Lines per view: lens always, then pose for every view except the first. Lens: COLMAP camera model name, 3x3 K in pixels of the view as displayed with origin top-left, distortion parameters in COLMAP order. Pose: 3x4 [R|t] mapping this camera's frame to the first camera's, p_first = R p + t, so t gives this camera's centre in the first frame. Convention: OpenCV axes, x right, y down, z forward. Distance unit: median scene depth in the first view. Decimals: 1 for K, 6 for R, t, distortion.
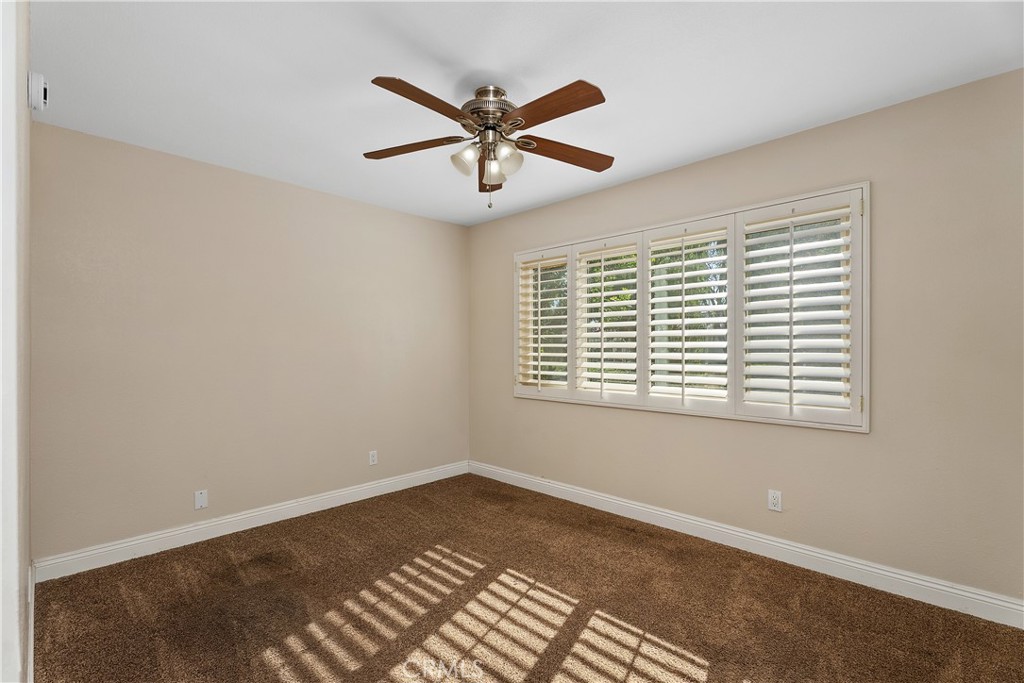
lens RADIAL K [[464.2, 0, 501.6], [0, 464.2, 354.9], [0, 0, 1]] dist [-0.011783, -0.000078]
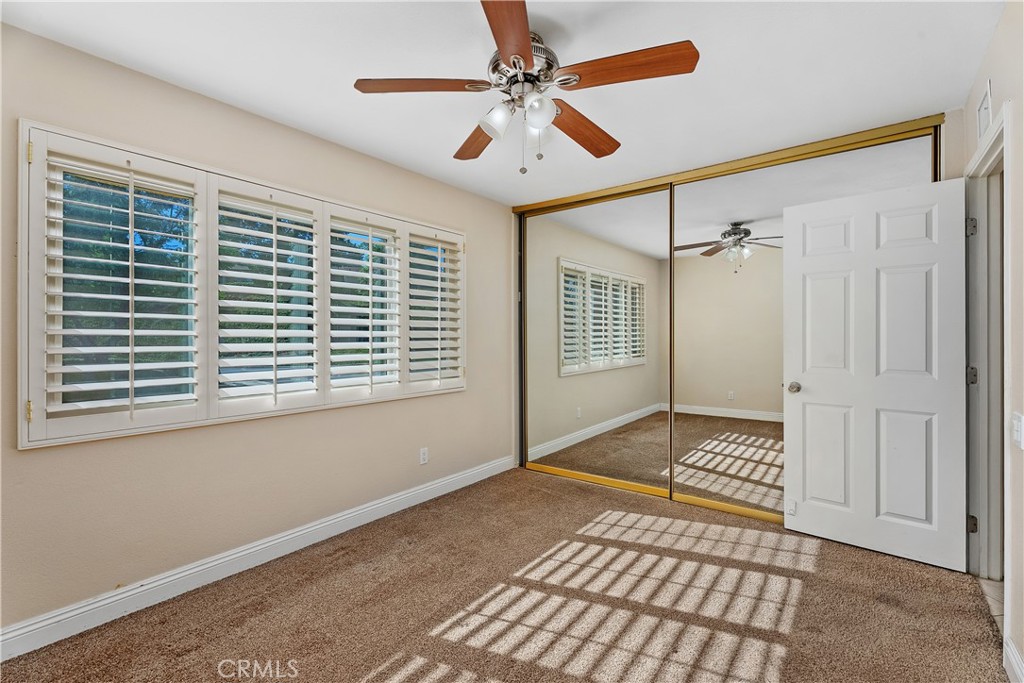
lens RADIAL K [[454.6, 0, 512.0], [0, 454.6, 341.5], [0, 0, 1]] dist [0.003653, -0.001282]
pose [[-0.142132, 0.000181, 0.989848, -0.745951], [0.019717, 0.999802, 0.002649, -0.003565], [-0.989651, 0.019894, -0.142107, 0.994964]]
